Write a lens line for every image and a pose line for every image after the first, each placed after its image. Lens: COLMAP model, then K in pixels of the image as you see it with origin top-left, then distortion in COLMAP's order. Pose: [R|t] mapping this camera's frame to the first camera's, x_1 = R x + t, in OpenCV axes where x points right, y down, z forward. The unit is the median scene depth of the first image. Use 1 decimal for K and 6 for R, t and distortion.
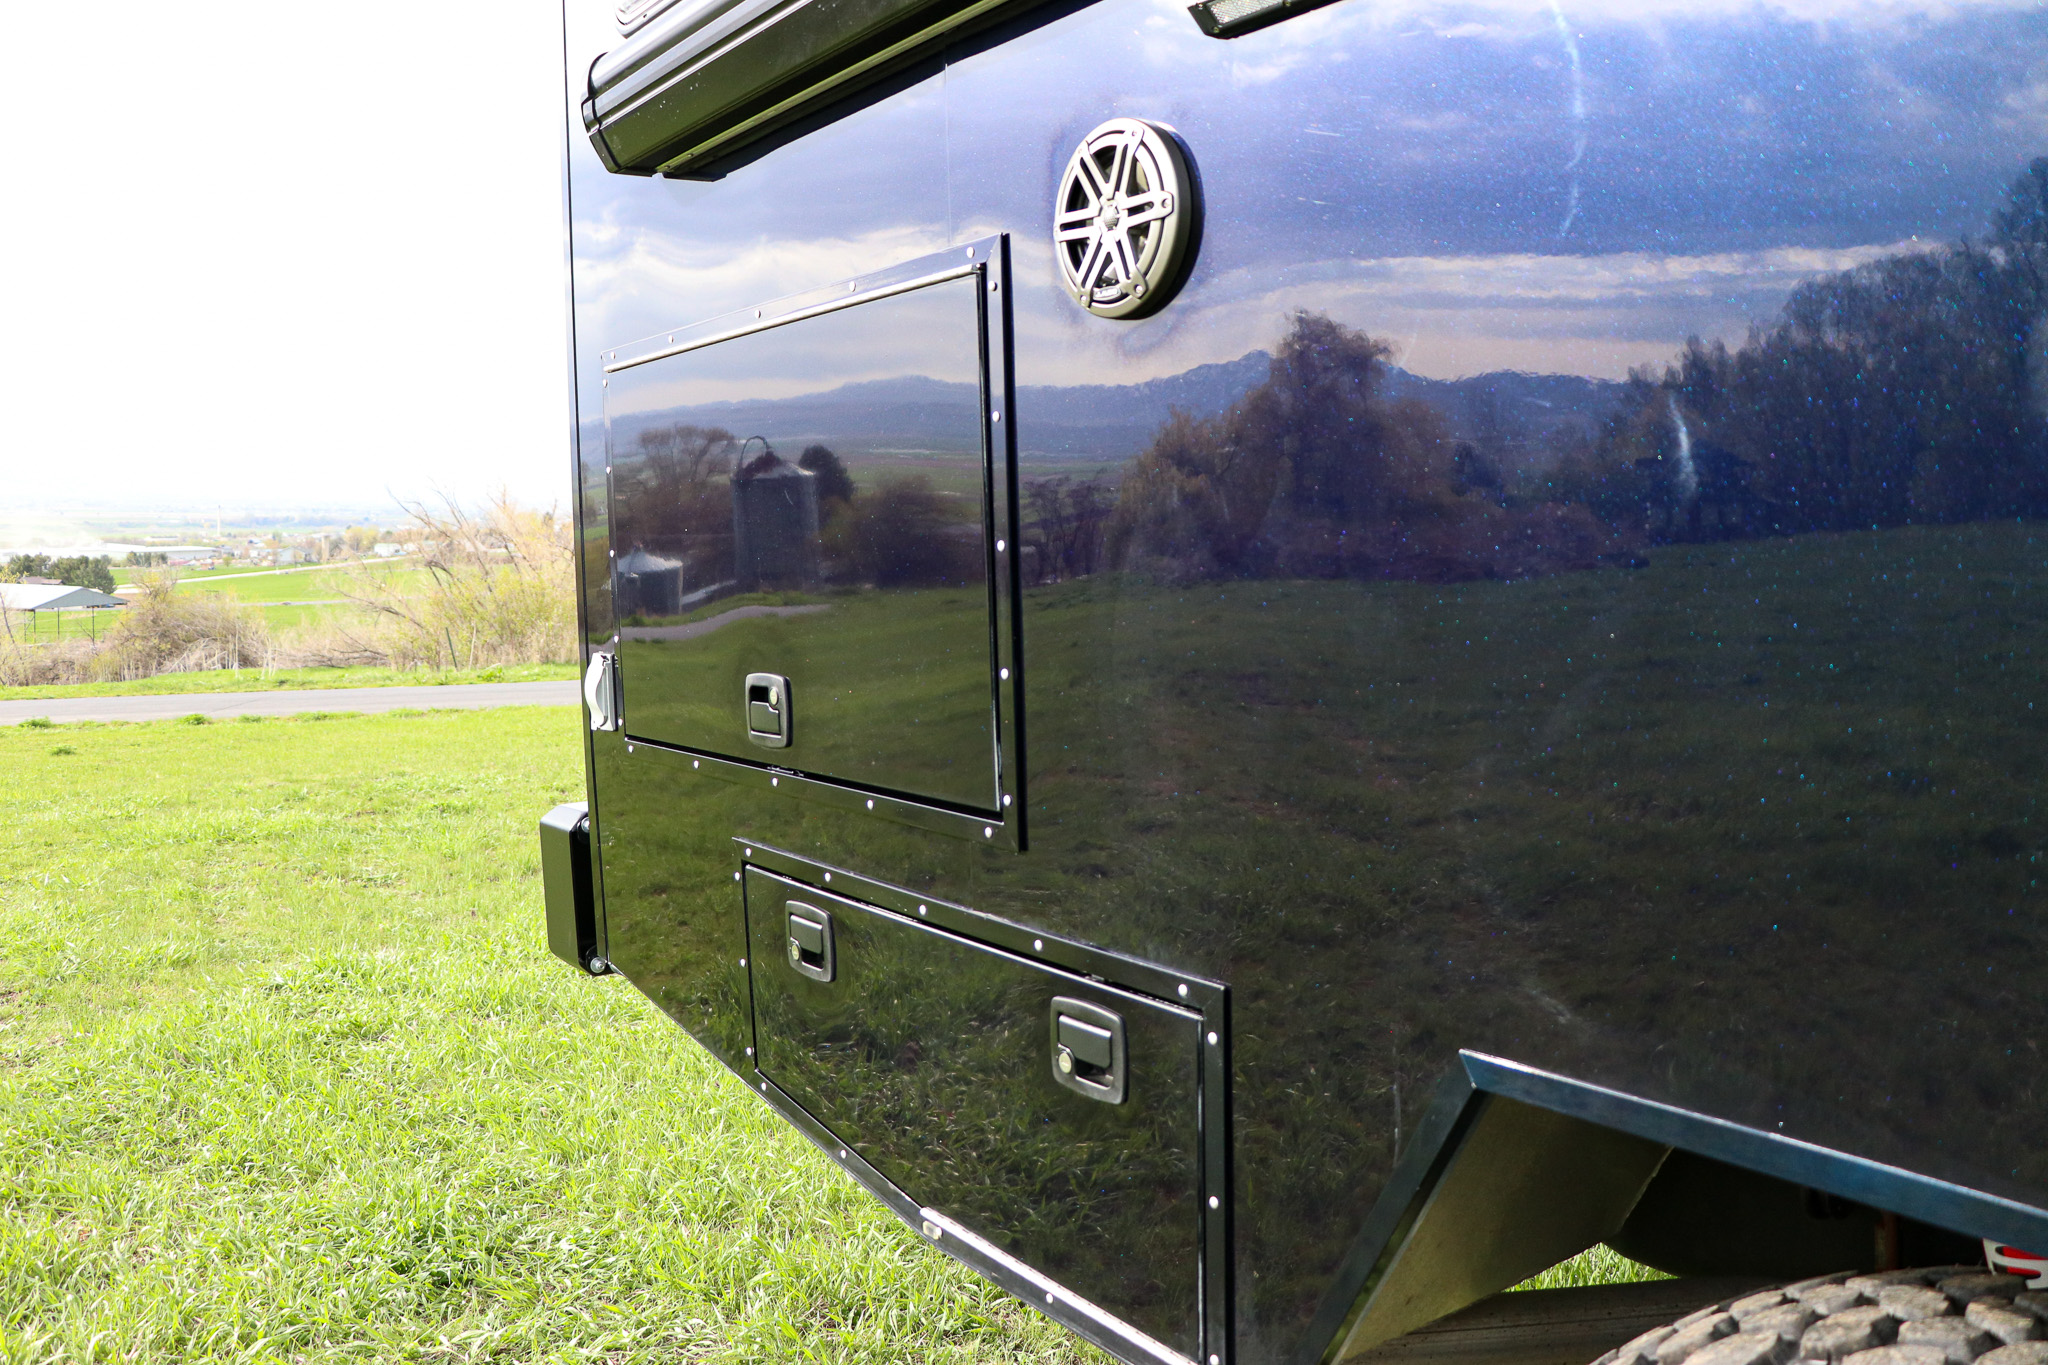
lens RADIAL K [[1691.8, 0, 1026.7], [0, 1691.8, 676.3], [0, 0, 1]] dist [-0.174378, 0.136241]
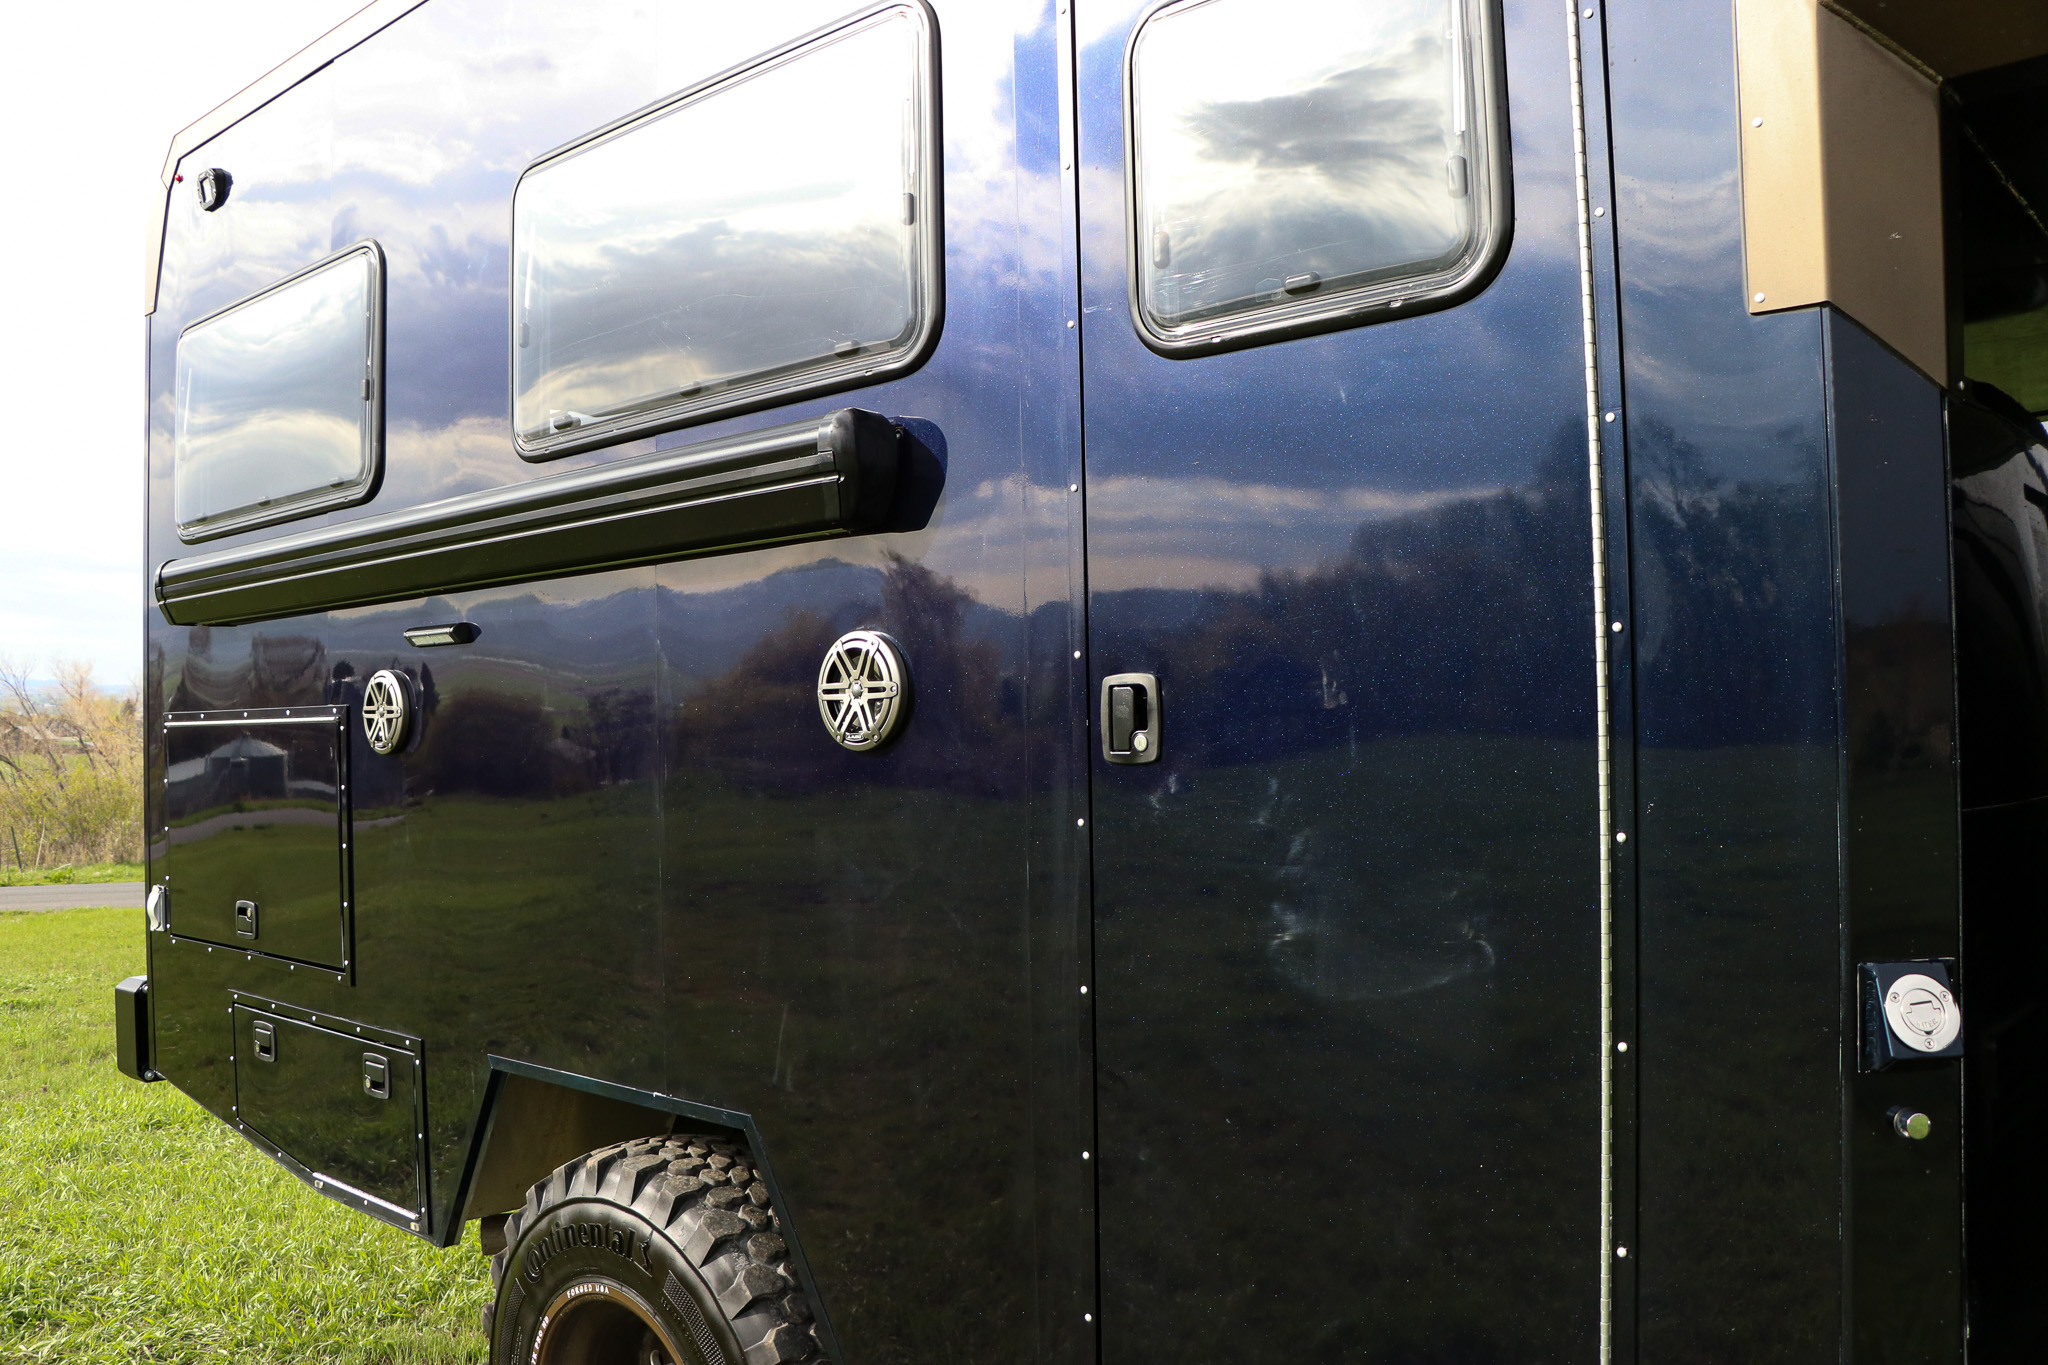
lens RADIAL K [[1691.8, 0, 1057.3], [0, 1691.8, 717.4], [0, 0, 1]] dist [-0.174378, 0.136241]
pose [[0.970636, 0.022462, 0.239503, 0.068293], [0.000773, 0.995334, -0.096482, -0.006898], [-0.240553, 0.093834, 0.966090, -0.241655]]
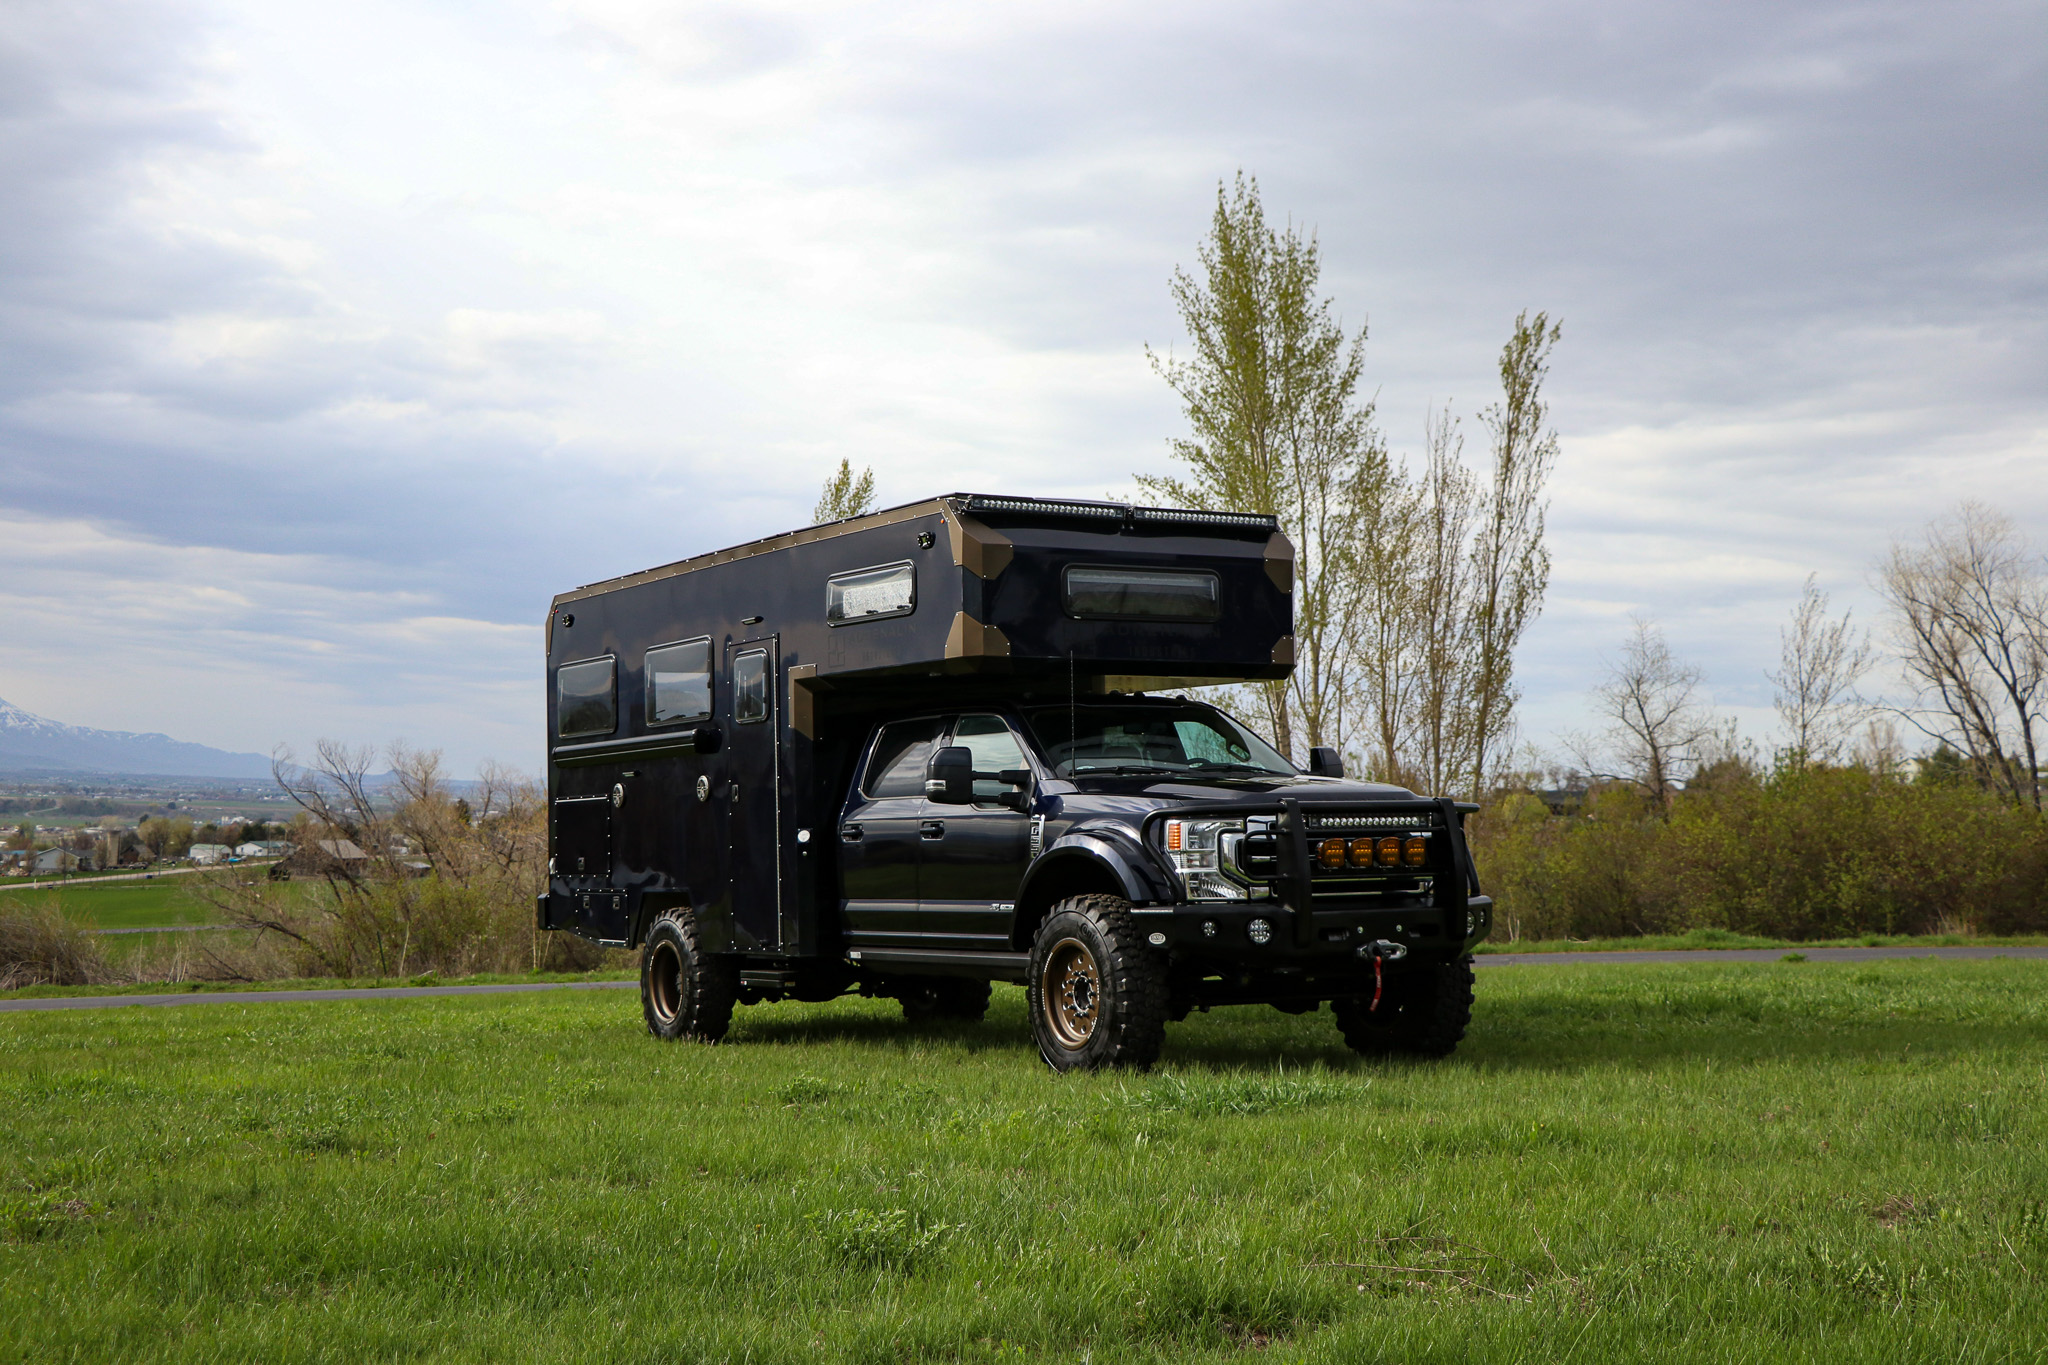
lens RADIAL K [[2660.0, 0, 1038.0], [0, 2660.0, 682.4], [0, 0, 1]] dist [0.028340, 0.000000]
pose [[0.997848, 0.007862, -0.065098, 0.483301], [-0.017198, 0.989411, -0.144122, 0.167103], [0.063276, 0.144931, 0.987416, -1.939903]]
